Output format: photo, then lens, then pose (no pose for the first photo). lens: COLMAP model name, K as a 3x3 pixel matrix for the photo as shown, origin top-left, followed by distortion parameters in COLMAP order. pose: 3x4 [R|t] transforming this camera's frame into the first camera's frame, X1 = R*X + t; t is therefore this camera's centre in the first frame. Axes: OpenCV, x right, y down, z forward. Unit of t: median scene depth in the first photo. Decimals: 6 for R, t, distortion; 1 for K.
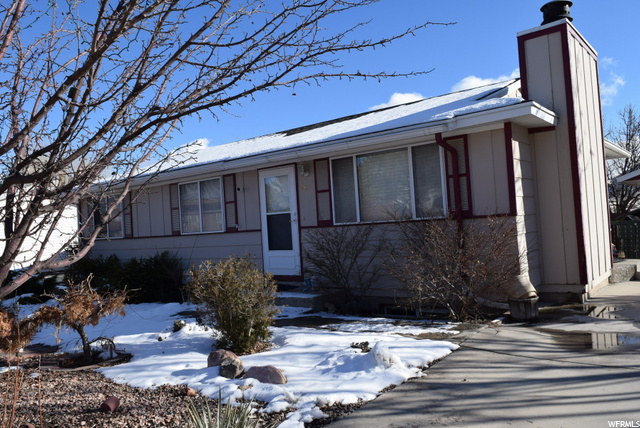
lens RADIAL K [[504.5, 0, 322.1], [0, 504.5, 213.7], [0, 0, 1]] dist [-0.012421, 0.001427]
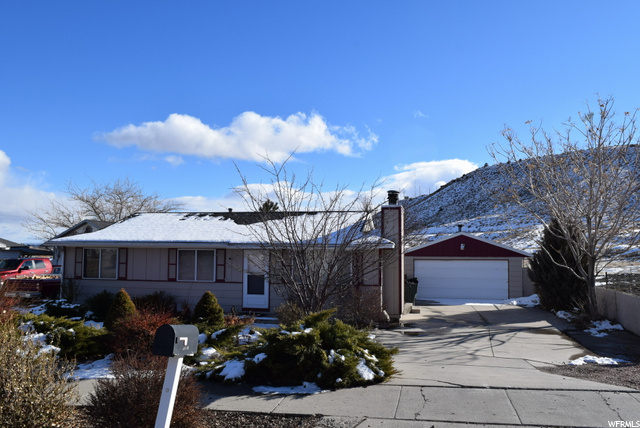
lens RADIAL K [[504.5, 0, 320.8], [0, 504.5, 214.2], [0, 0, 1]] dist [-0.012421, 0.001427]
pose [[0.895750, 0.097055, 0.433835, -0.930143], [-0.072186, 0.994681, -0.073479, -0.135468], [-0.438659, 0.034502, 0.897991, -1.039179]]
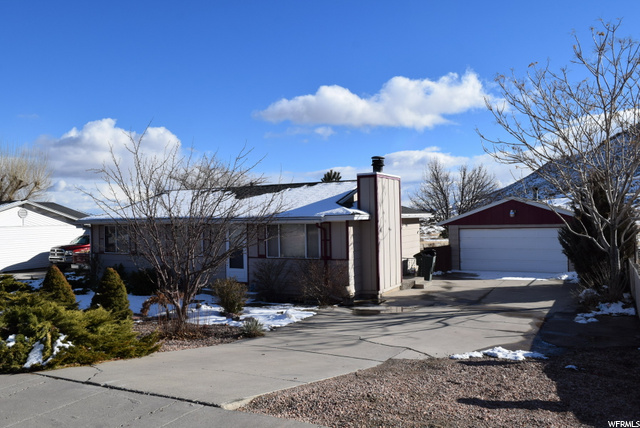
lens RADIAL K [[504.5, 0, 319.7], [0, 504.5, 215.0], [0, 0, 1]] dist [-0.012421, 0.001427]
pose [[0.984613, 0.043681, 0.169199, -0.137655], [-0.045844, 0.998909, 0.008897, -0.206803], [-0.168626, -0.016517, 0.985542, -1.184276]]
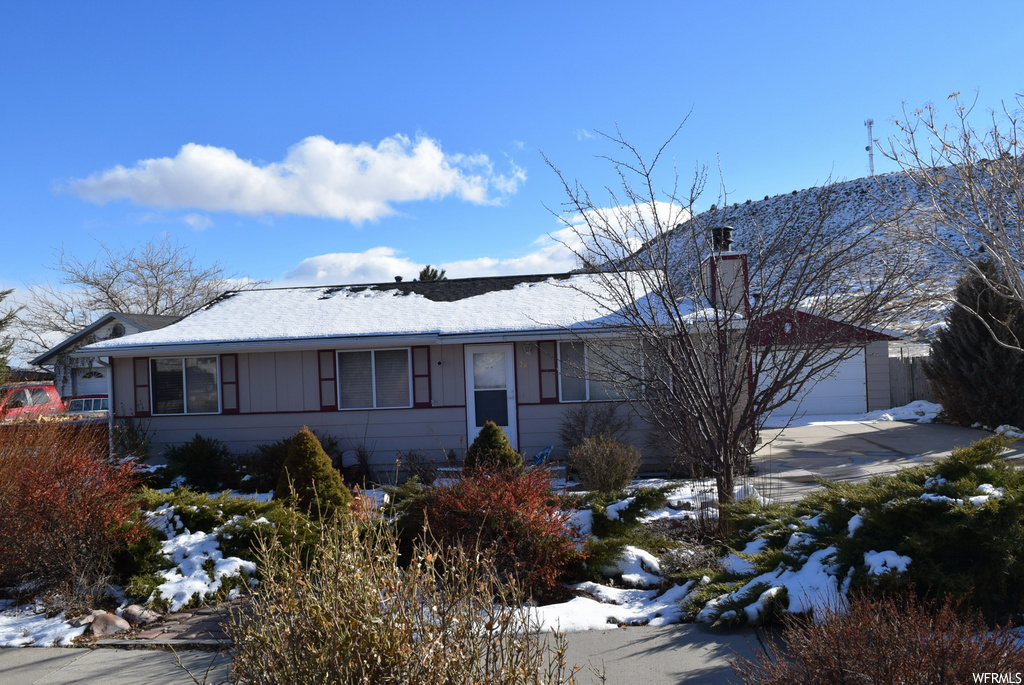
lens RADIAL K [[807.3, 0, 517.3], [0, 807.3, 345.8], [0, 0, 1]] dist [-0.012421, 0.001427]
pose [[0.860415, 0.027558, 0.508849, -1.145242], [-0.022257, 0.999616, -0.016502, -0.083106], [-0.509108, 0.002874, 0.860698, -0.549218]]
